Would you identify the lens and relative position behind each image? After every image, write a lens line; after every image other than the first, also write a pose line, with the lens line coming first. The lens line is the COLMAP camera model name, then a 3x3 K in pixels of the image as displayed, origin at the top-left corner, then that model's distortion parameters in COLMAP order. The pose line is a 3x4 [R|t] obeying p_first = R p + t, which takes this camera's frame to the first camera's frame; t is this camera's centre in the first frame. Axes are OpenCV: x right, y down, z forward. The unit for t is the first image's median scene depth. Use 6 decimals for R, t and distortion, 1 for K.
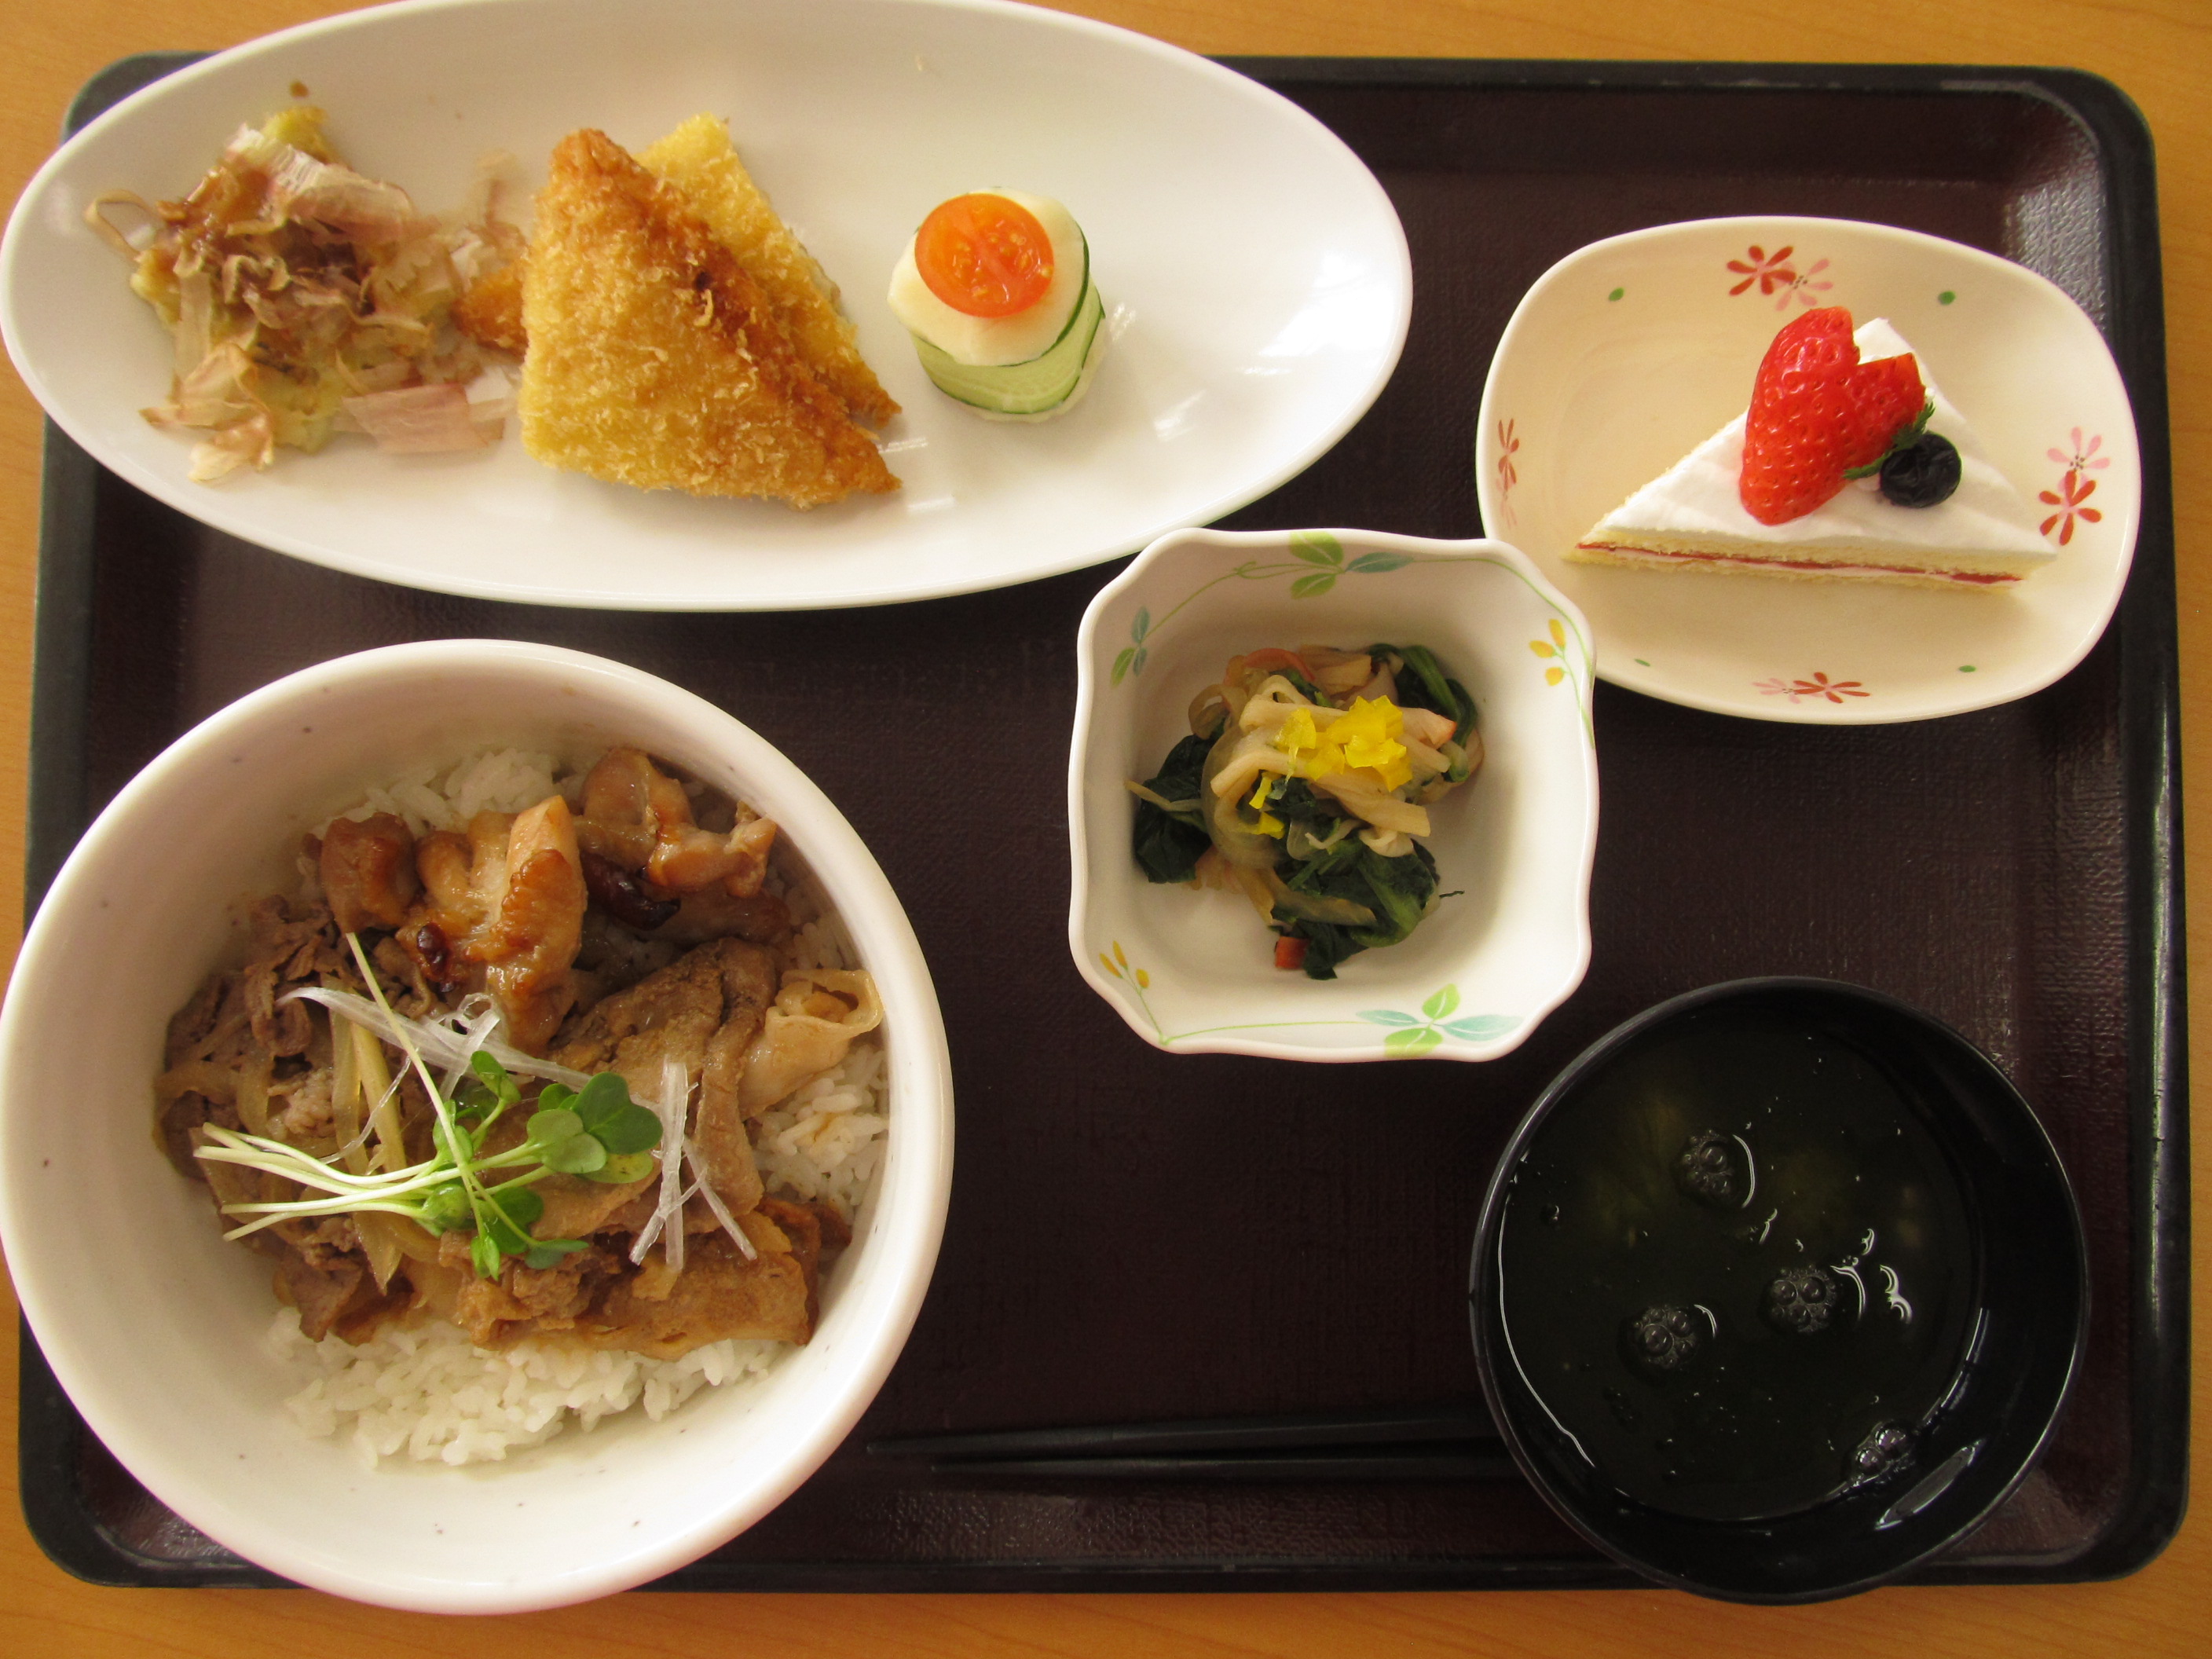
lens RADIAL K [[1835.9, 0, 1106.0], [0, 1835.9, 829.5], [0, 0, 1]] dist [-0.050562, 0.006416]
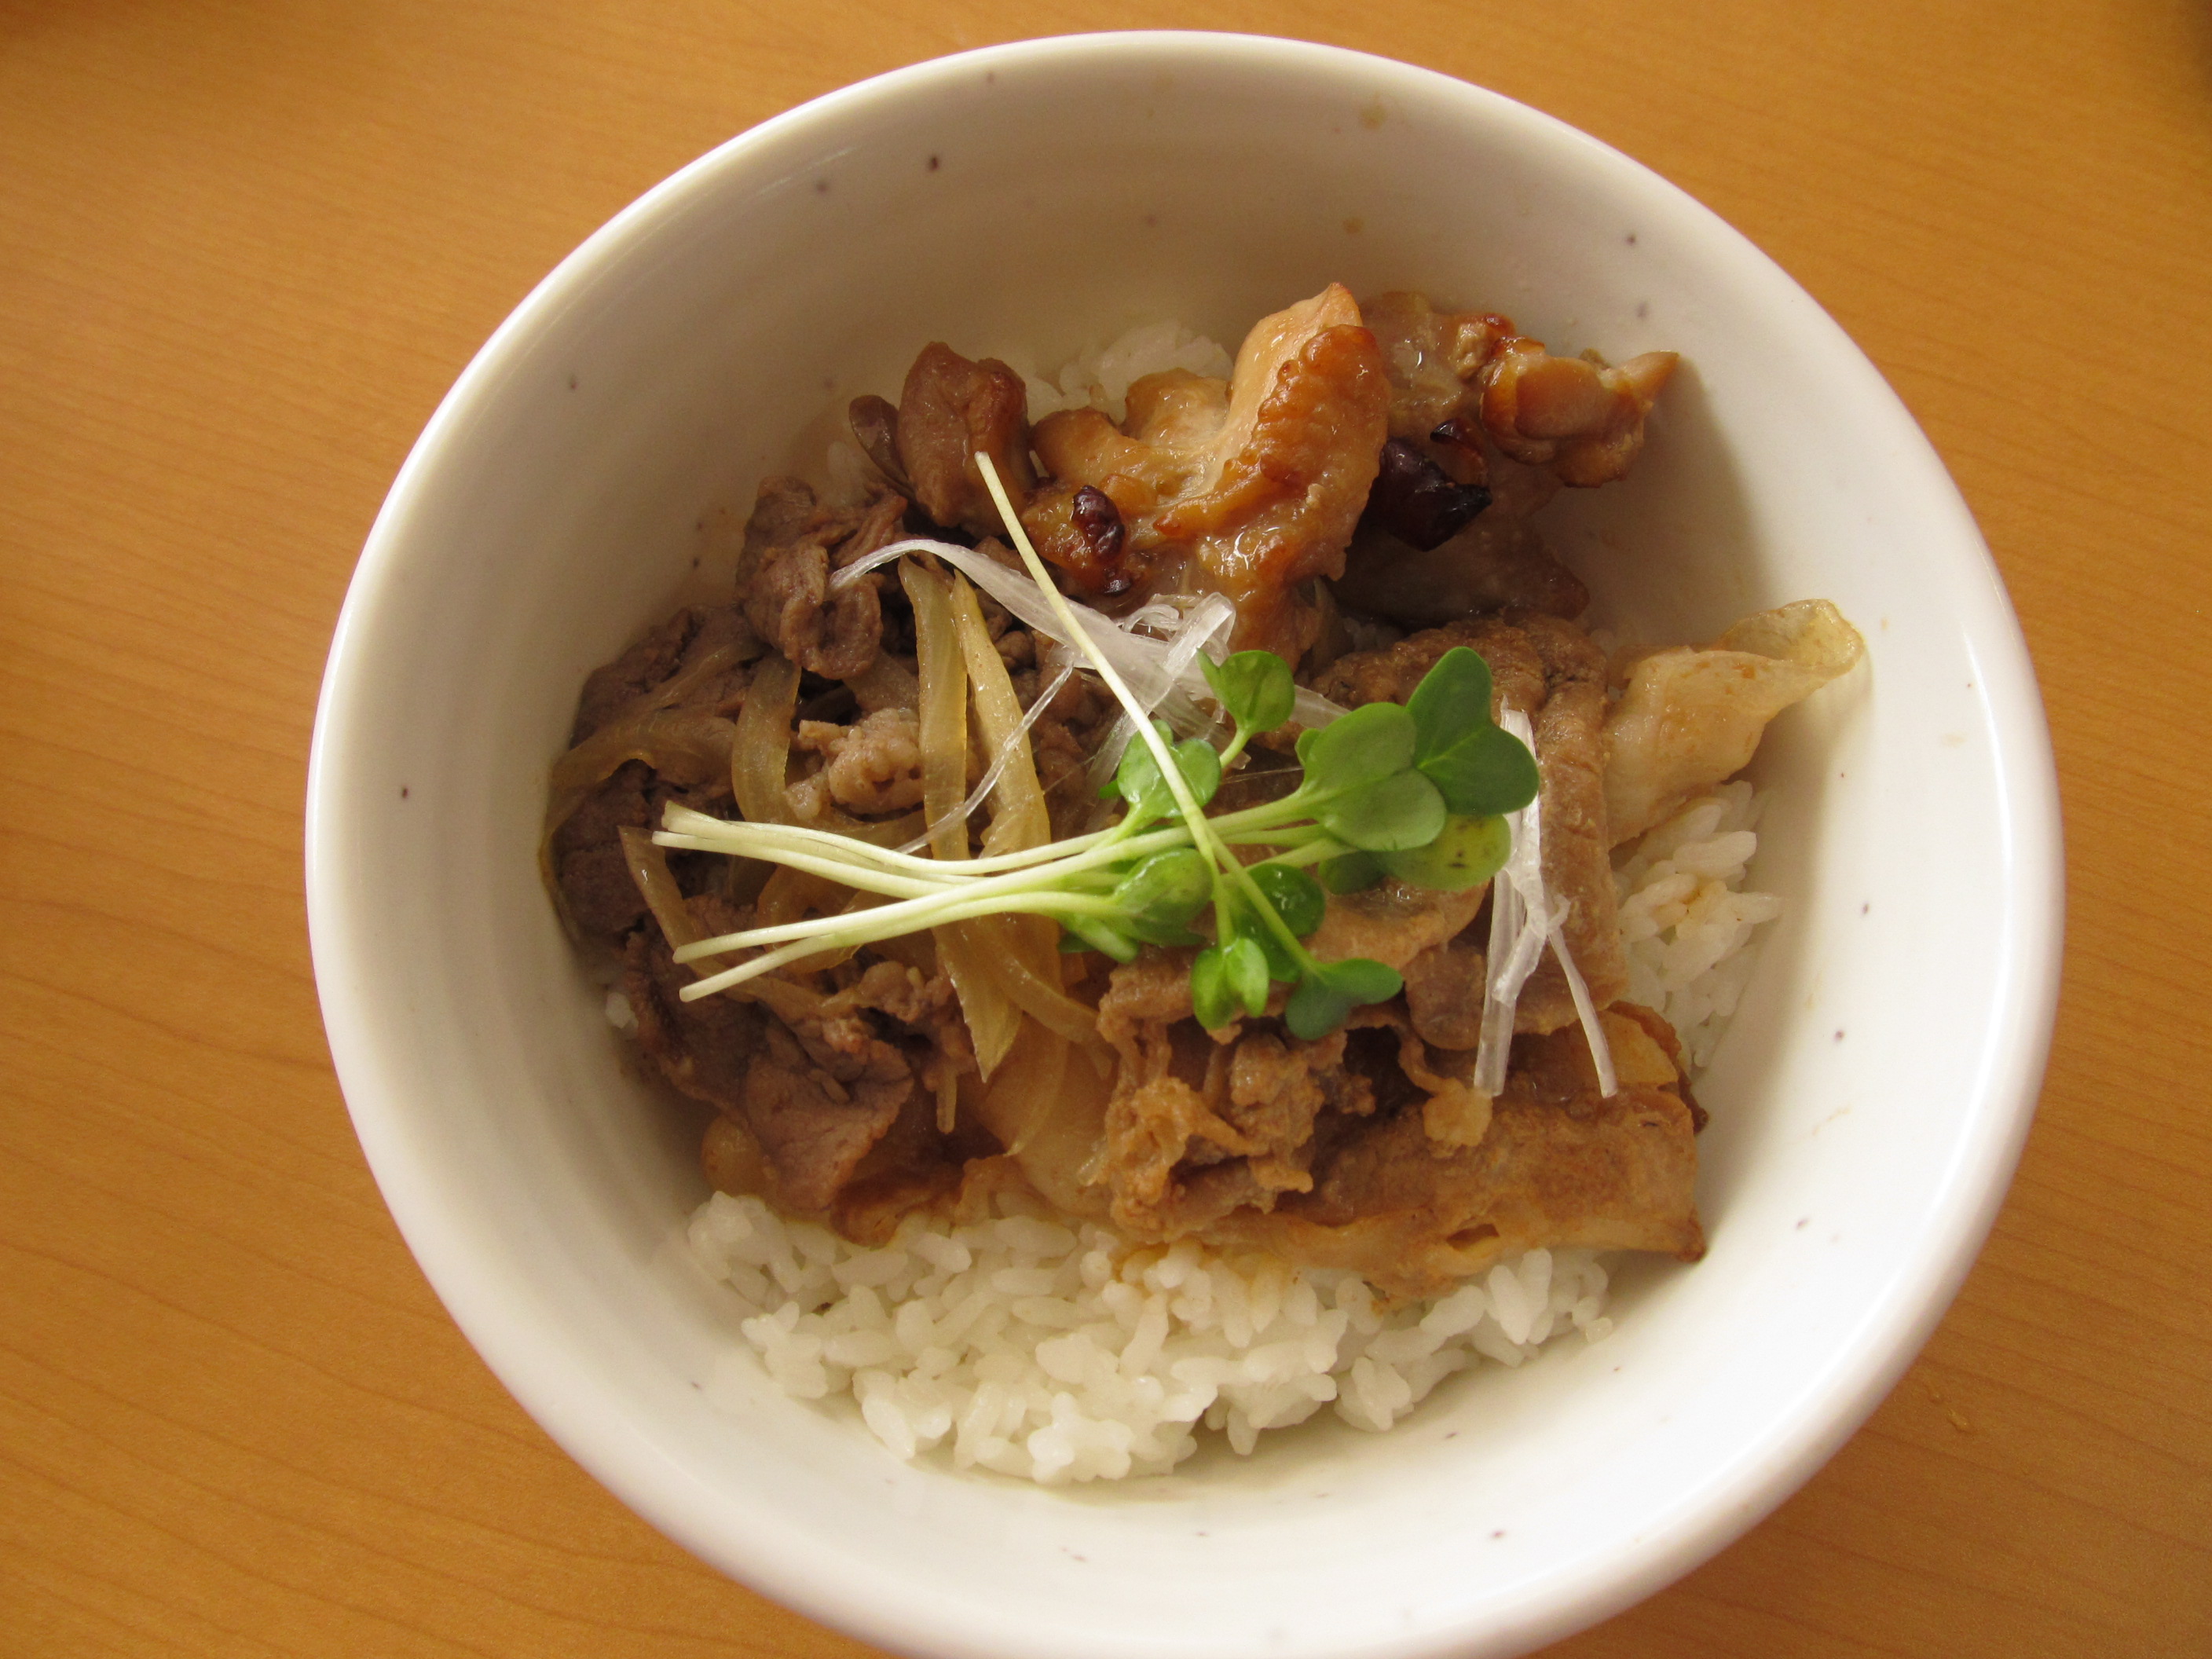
lens RADIAL K [[1743.4, 0, 1106.0], [0, 1743.4, 829.5], [0, 0, 1]] dist [0.005367, -0.098215]
pose [[0.998298, 0.049444, 0.030910, -0.348508], [-0.038749, 0.958636, -0.281986, 0.296919], [-0.043574, 0.280308, 0.958921, 0.440107]]
